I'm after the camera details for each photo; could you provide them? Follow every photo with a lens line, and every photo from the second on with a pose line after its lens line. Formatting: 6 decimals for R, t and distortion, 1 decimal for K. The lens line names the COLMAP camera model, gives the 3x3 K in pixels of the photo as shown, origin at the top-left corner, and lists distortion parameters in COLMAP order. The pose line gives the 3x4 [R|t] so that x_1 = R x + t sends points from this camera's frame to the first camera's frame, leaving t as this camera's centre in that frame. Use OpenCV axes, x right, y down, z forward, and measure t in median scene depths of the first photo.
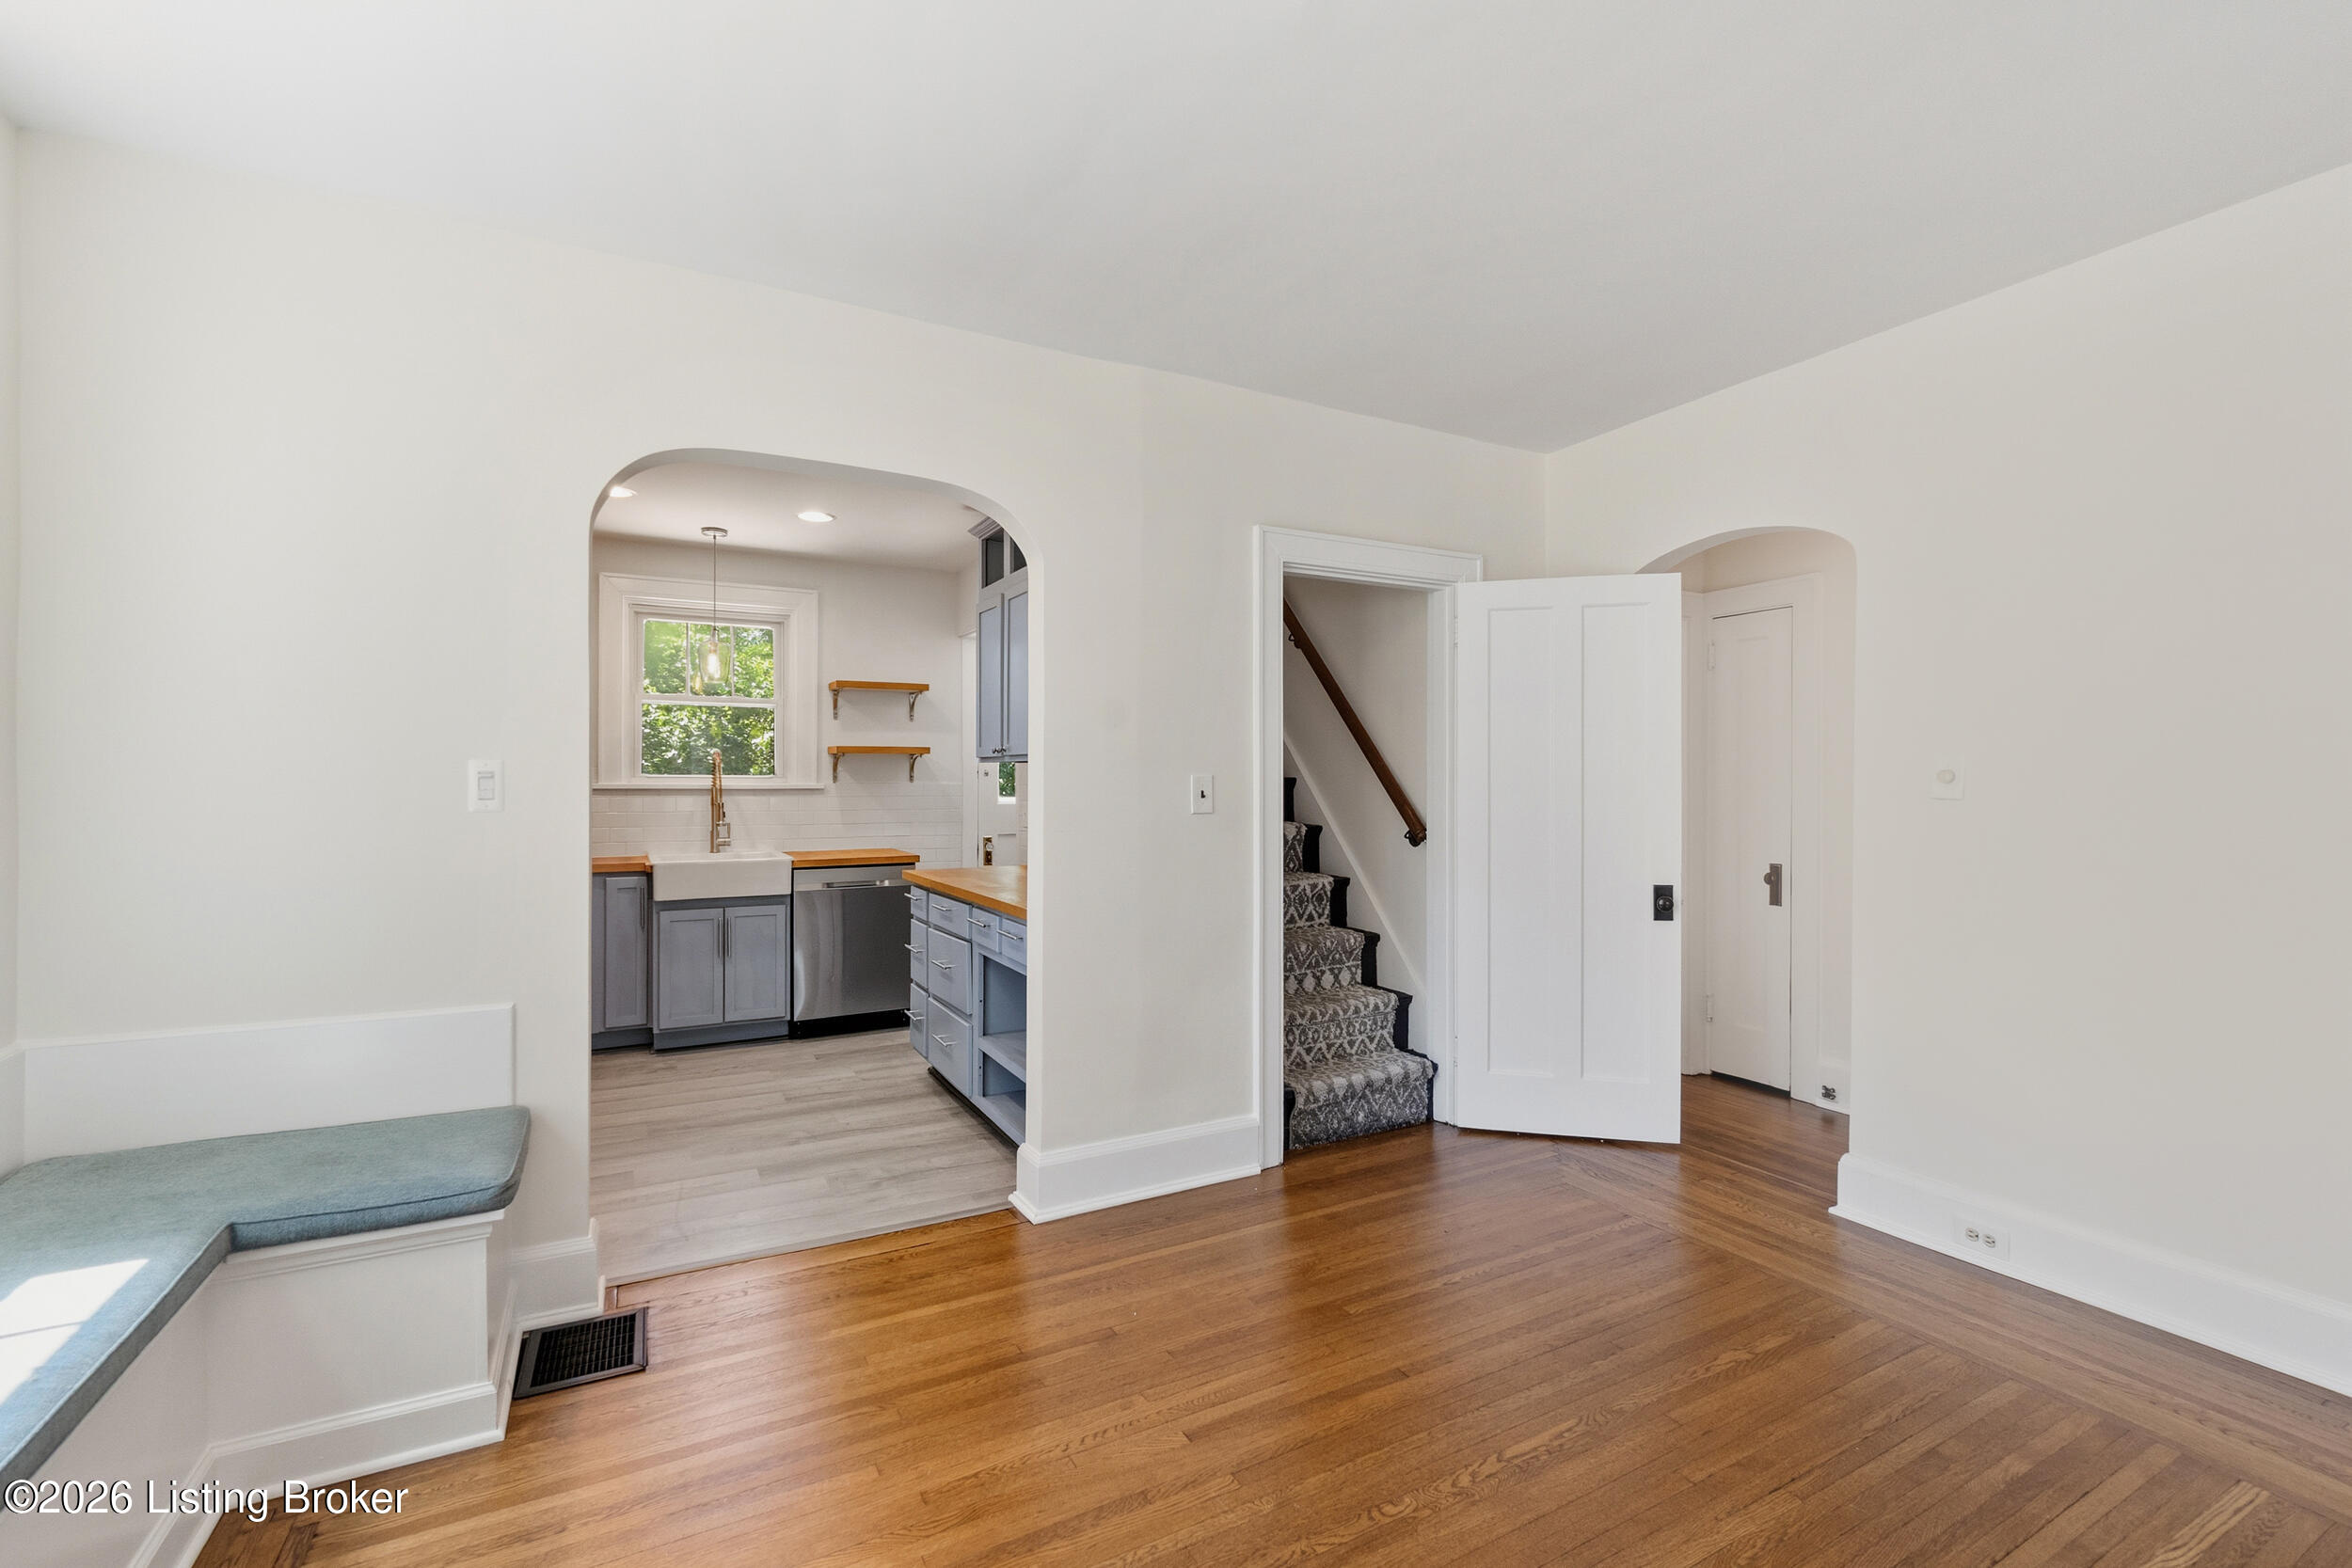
lens RADIAL K [[1011.5, 0, 1172.7], [0, 1011.5, 791.0], [0, 0, 1]] dist [-0.003474, 0.000161]
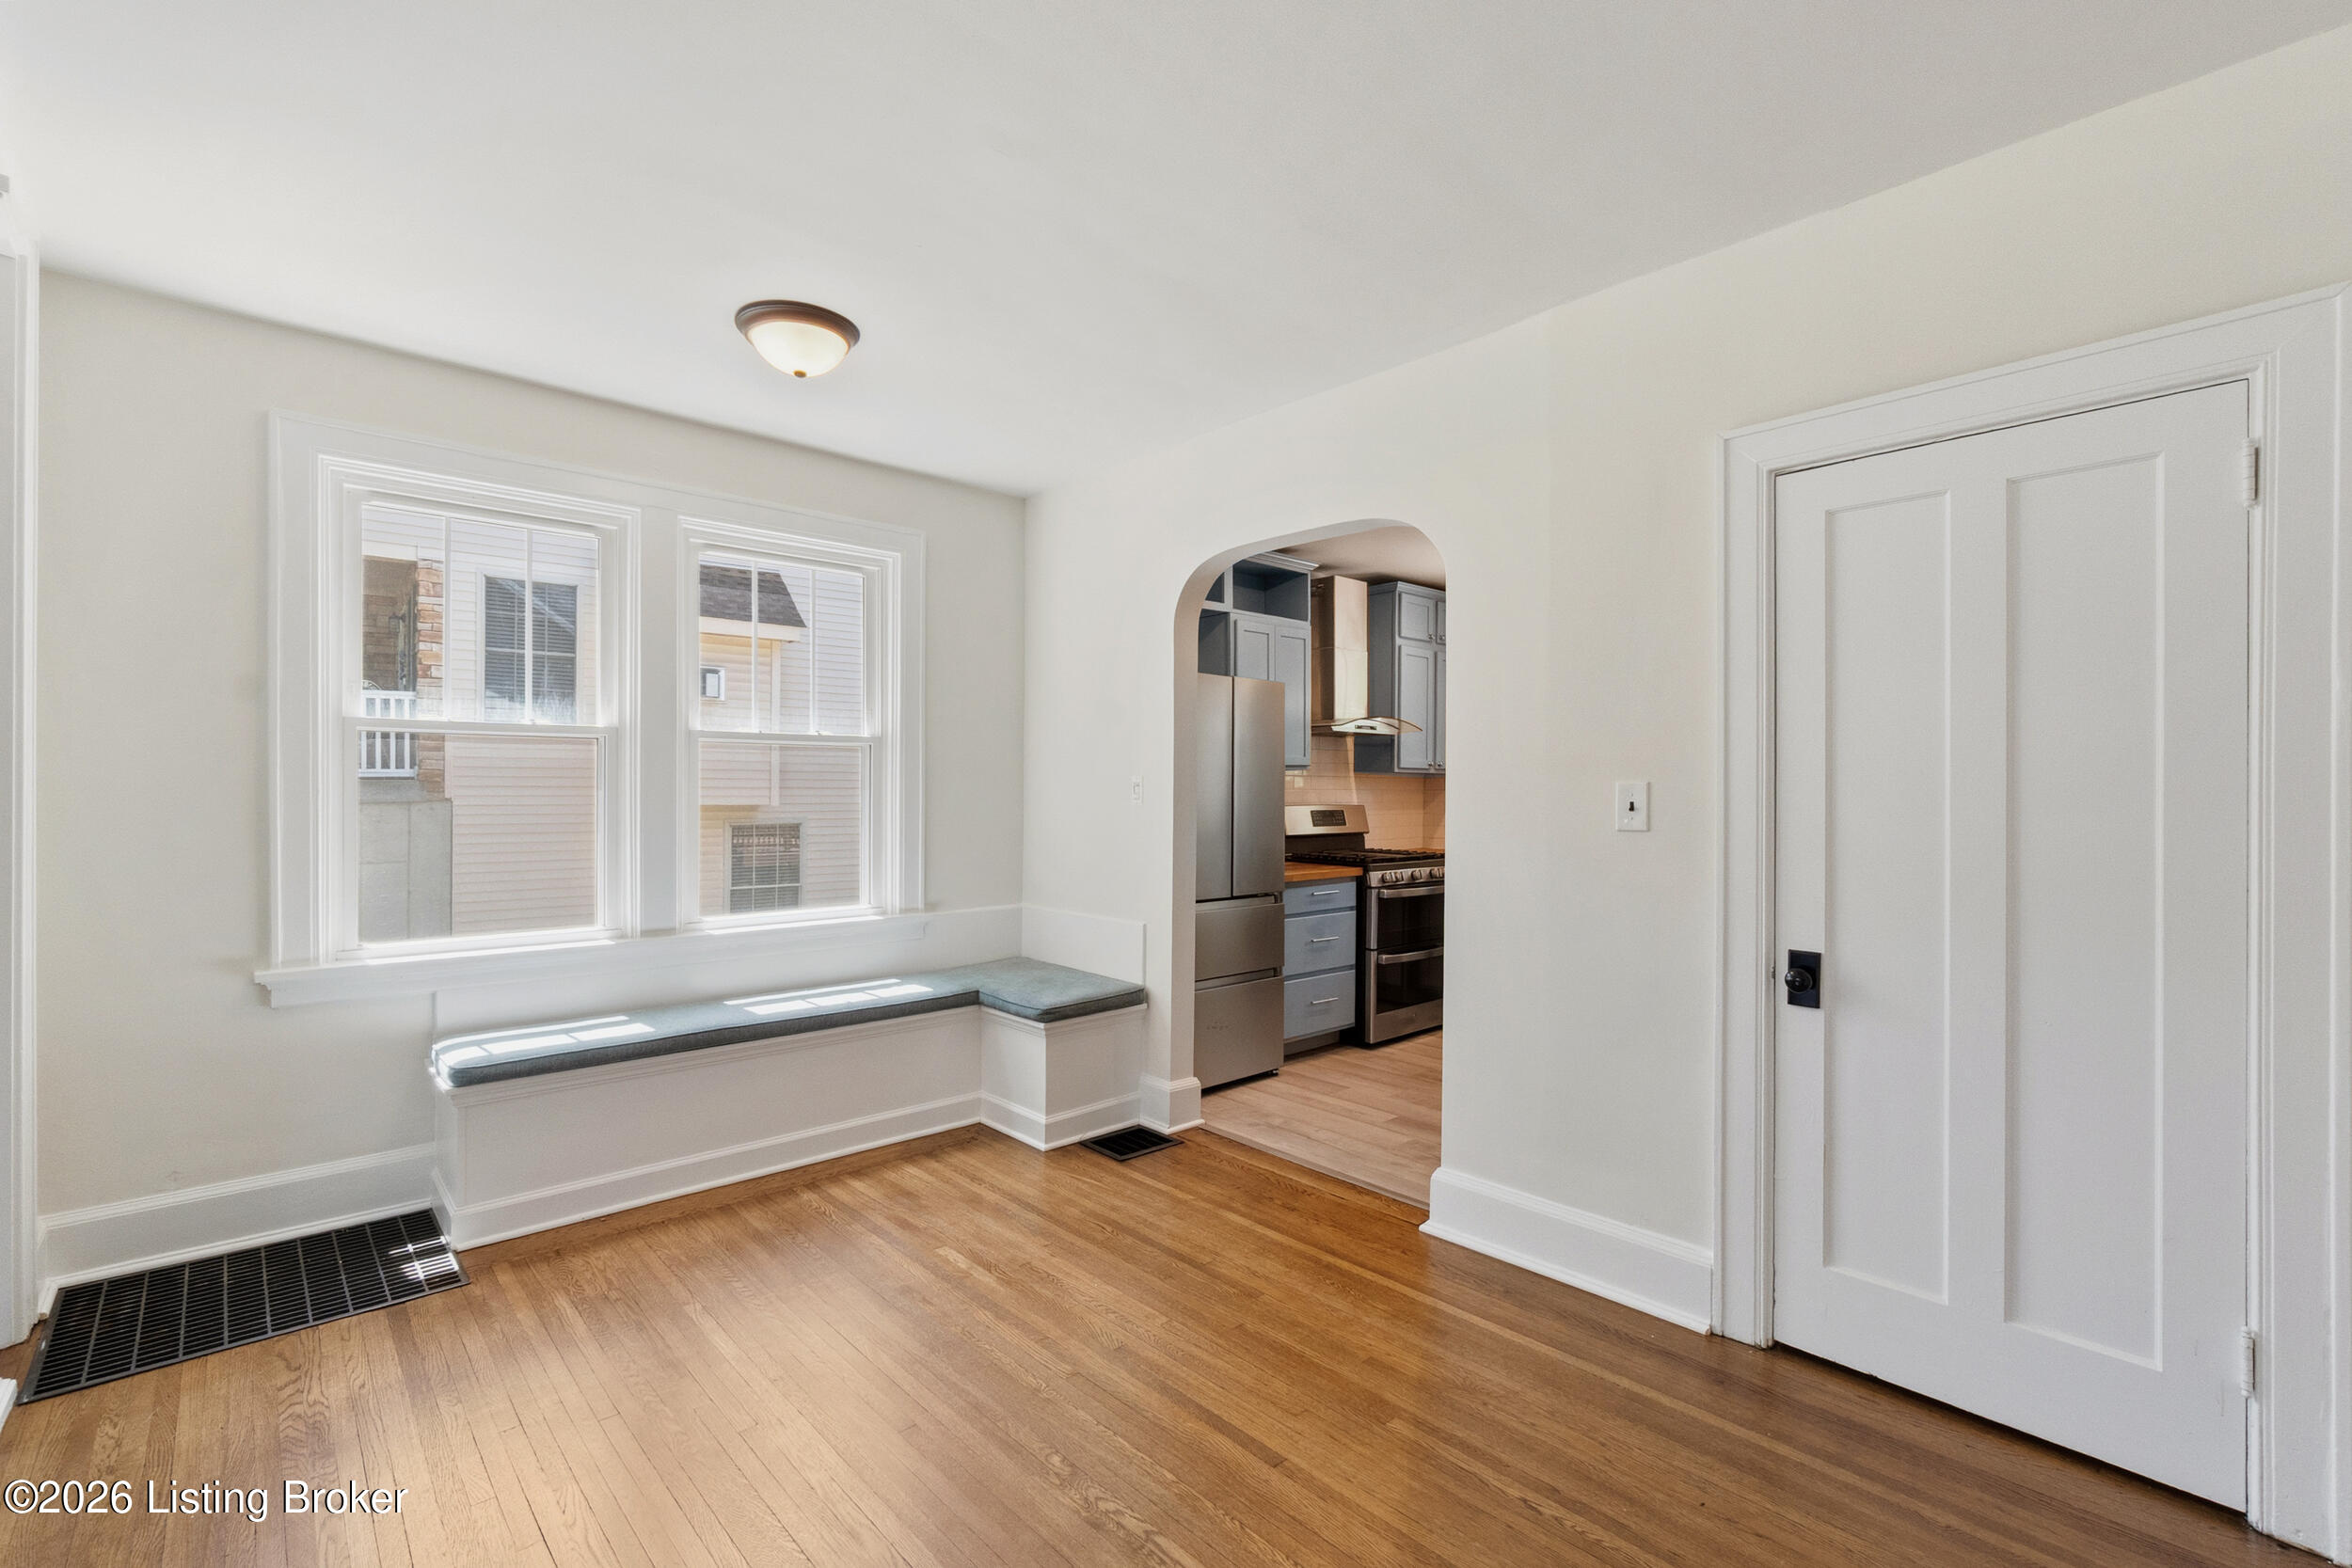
lens RADIAL K [[1023.1, 0, 1176.0], [0, 1023.1, 784.0], [0, 0, 1]] dist [-0.003065, -0.000052]
pose [[0.253178, -0.003506, -0.967413, 0.472991], [-0.012183, 0.999903, -0.006812, -0.002914], [0.967343, 0.013510, 0.253111, 0.302762]]
